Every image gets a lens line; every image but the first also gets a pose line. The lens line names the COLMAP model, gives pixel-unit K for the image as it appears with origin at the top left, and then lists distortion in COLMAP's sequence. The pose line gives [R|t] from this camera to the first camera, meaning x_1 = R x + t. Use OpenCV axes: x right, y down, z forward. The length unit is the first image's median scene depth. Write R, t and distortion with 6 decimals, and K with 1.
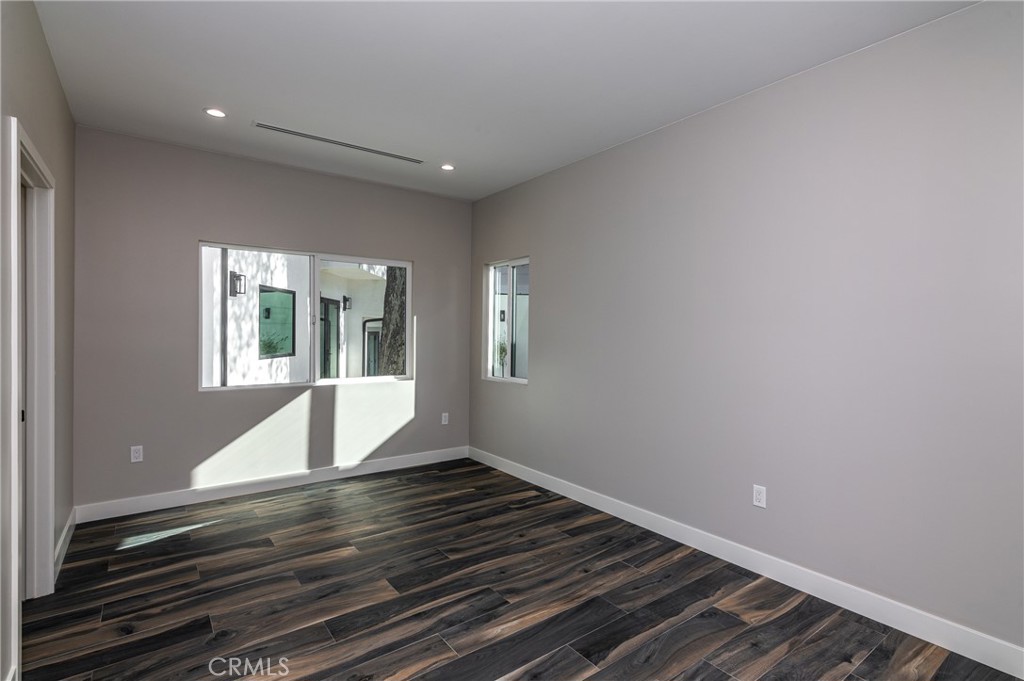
lens RADIAL K [[493.9, 0, 512.0], [0, 493.9, 340.5], [0, 0, 1]] dist [-0.001735, -0.000177]
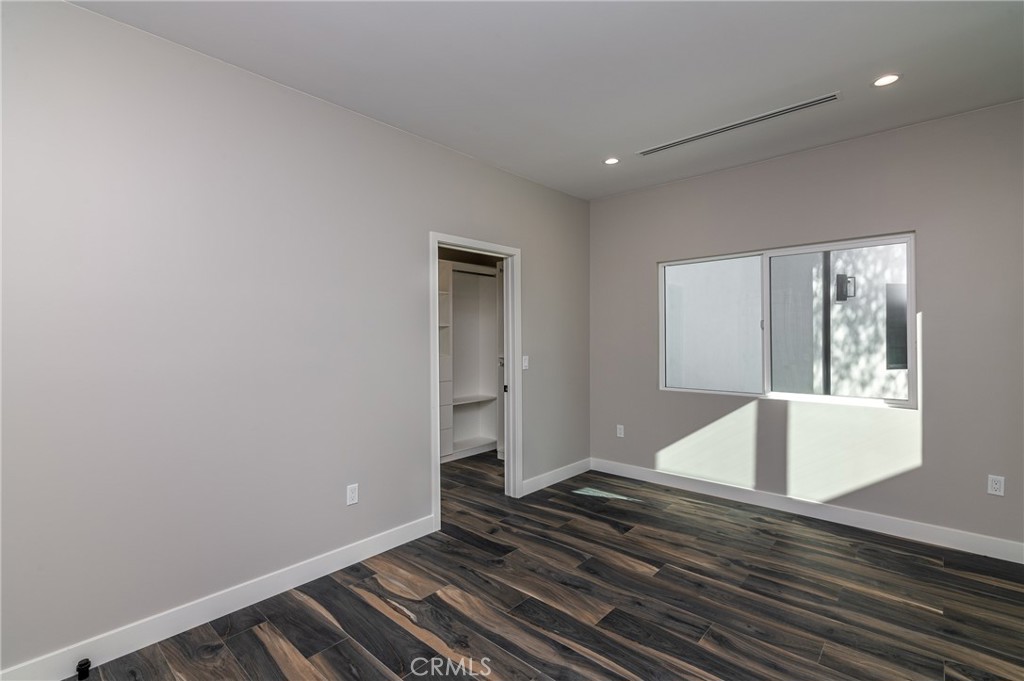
lens RADIAL K [[460.7, 0, 512.0], [0, 460.7, 340.5], [0, 0, 1]] dist [0.000590, -0.000086]
pose [[0.195107, -0.000330, -0.980782, 0.411784], [-0.007948, 0.999967, -0.001918, -0.010573], [0.980750, 0.008170, 0.195098, 0.474247]]
